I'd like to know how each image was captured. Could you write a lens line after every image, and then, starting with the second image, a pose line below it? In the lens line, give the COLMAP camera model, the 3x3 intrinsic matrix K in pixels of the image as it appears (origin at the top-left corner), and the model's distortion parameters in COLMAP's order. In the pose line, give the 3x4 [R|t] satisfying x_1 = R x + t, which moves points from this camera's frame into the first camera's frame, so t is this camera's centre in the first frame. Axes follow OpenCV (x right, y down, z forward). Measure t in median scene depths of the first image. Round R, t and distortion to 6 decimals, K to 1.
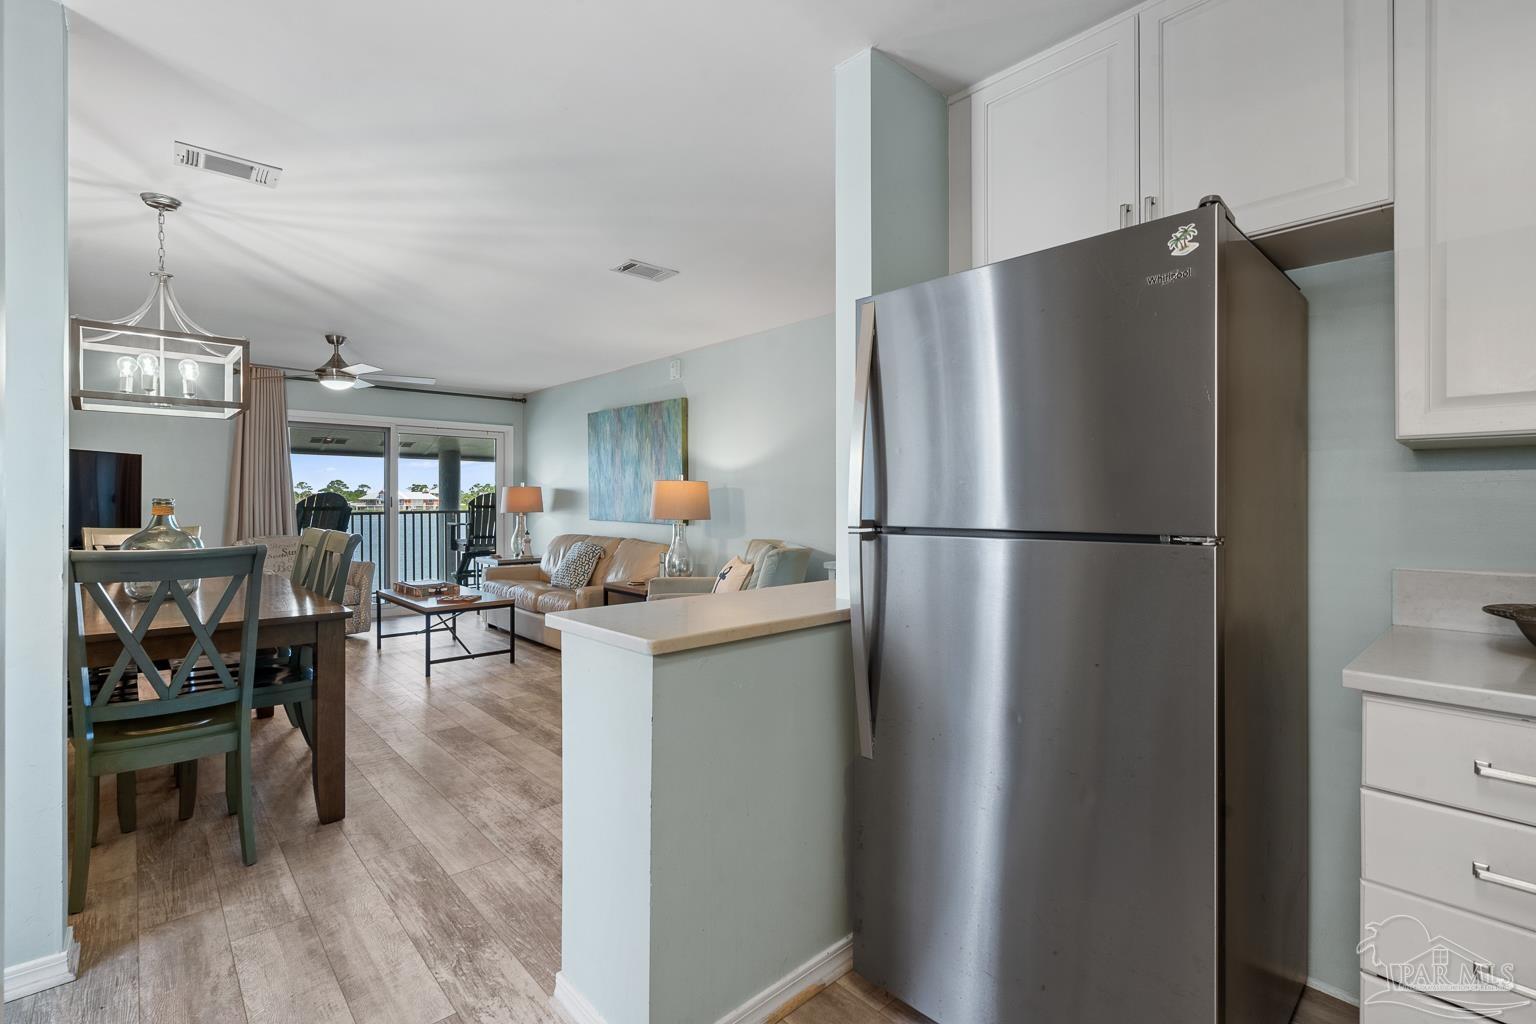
lens RADIAL K [[702.4, 0, 770.5], [0, 702.4, 509.8], [0, 0, 1]] dist [-0.002867, 0.001568]
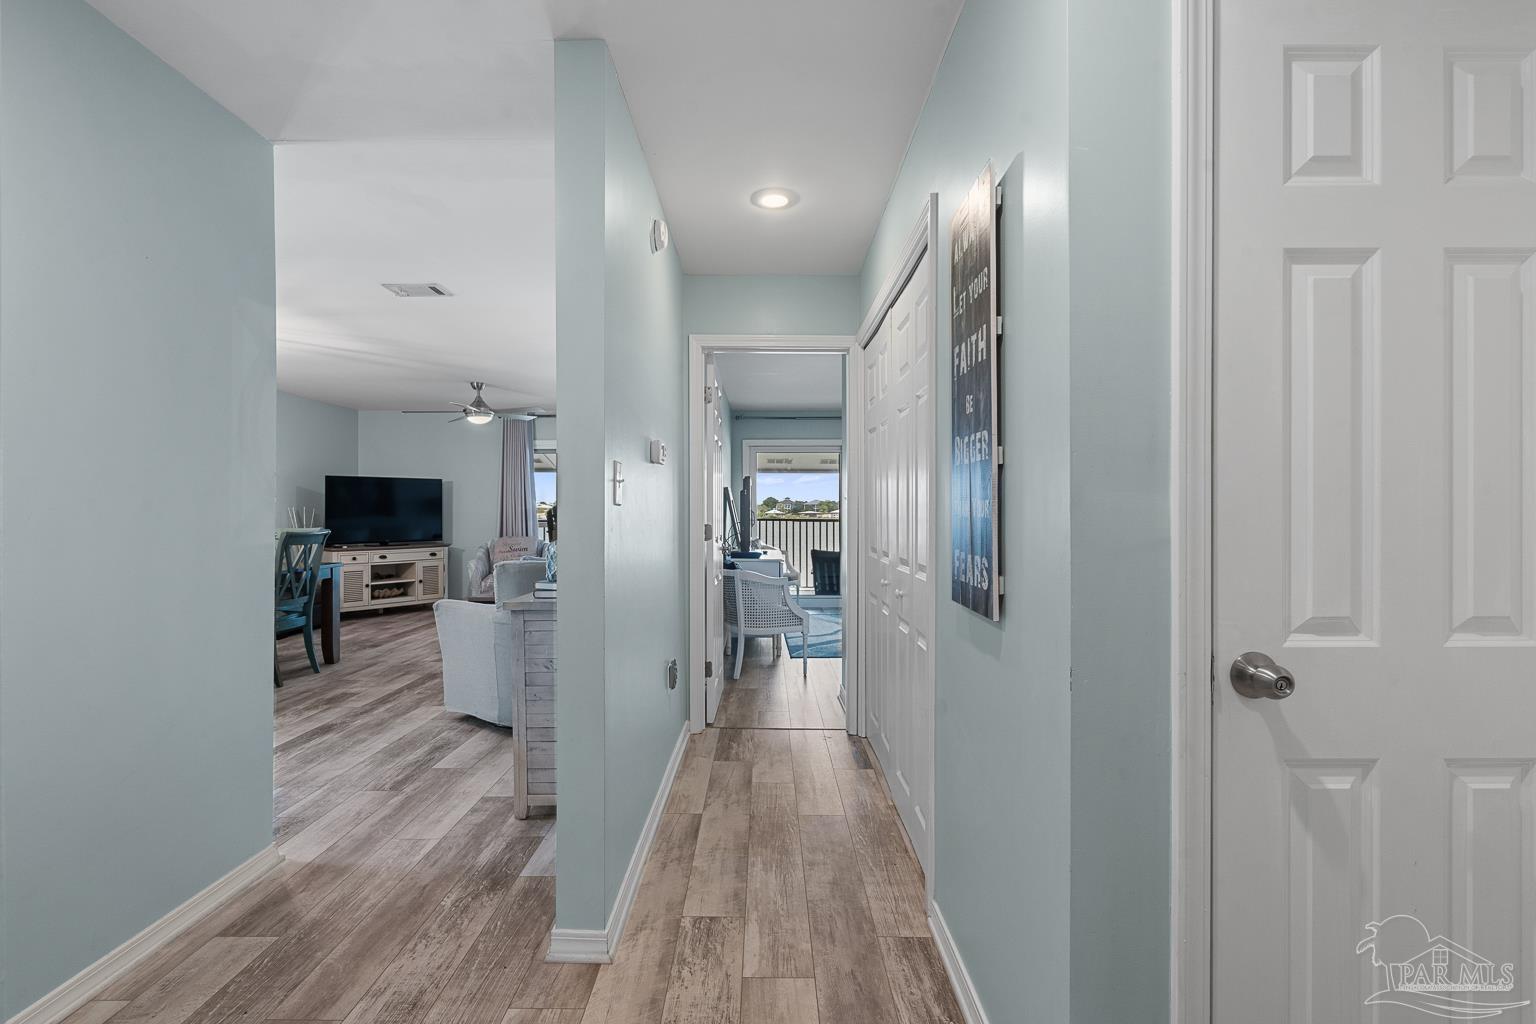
lens RADIAL K [[702.4, 0, 762.6], [0, 702.4, 505.1], [0, 0, 1]] dist [-0.002867, 0.001568]
pose [[0.734230, -0.009755, -0.678831, 0.572269], [-0.003046, 0.999839, -0.017663, 0.000029], [0.678894, 0.015036, 0.734082, 0.372350]]
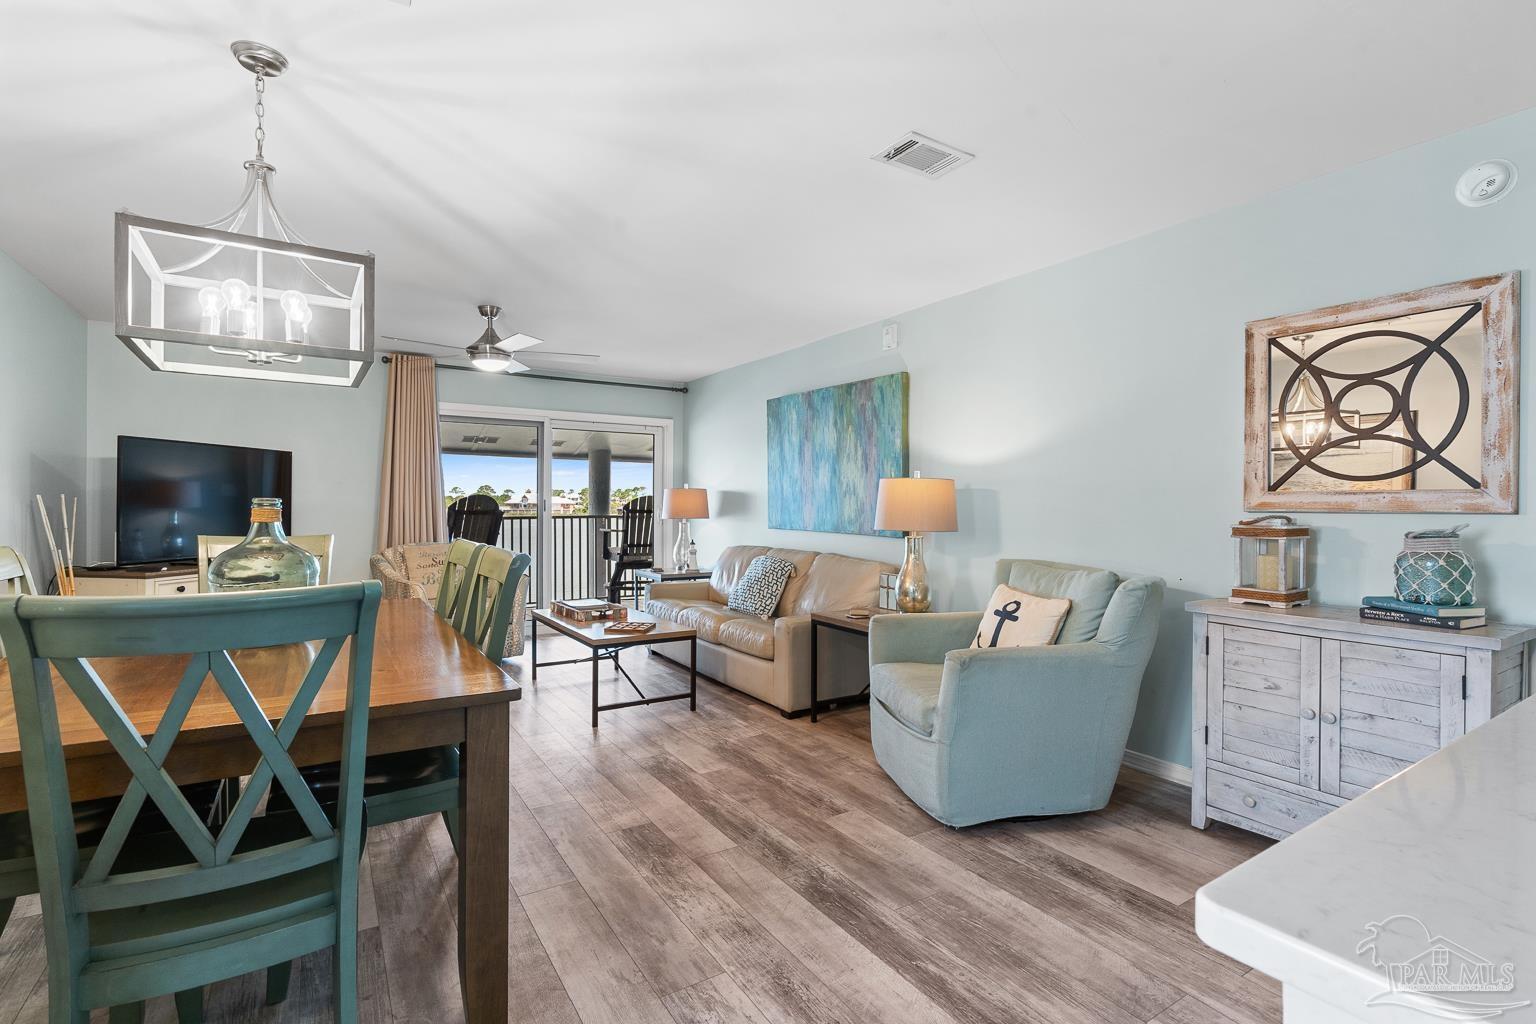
lens RADIAL K [[702.4, 0, 768.3], [0, 702.4, 519.3], [0, 0, 1]] dist [-0.002867, 0.001568]
pose [[0.985478, 0.008750, -0.169578, -0.137442], [-0.007878, 0.999952, 0.005817, -0.001523], [0.169620, -0.004397, 0.985500, 0.213905]]
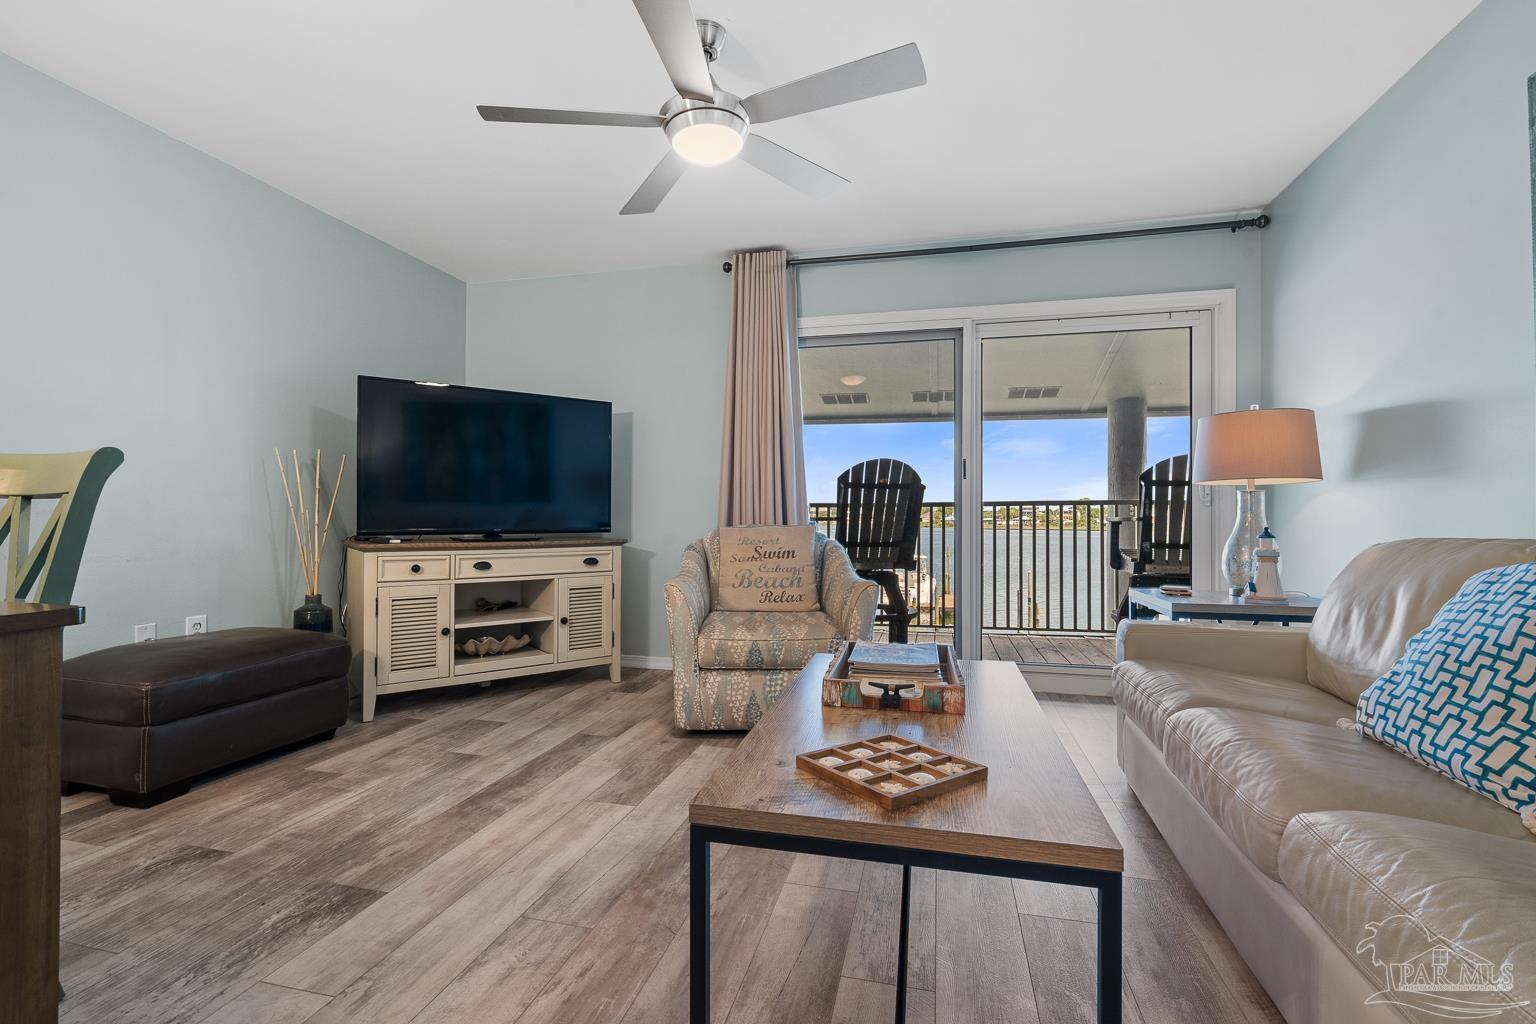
lens RADIAL K [[702.4, 0, 757.8], [0, 702.4, 501.4], [0, 0, 1]] dist [-0.002867, 0.001568]
pose [[0.544305, -0.019637, -0.838658, -0.232876], [-0.012362, 0.999430, -0.031424, 0.038793], [0.838796, 0.027472, 0.543752, 0.729772]]
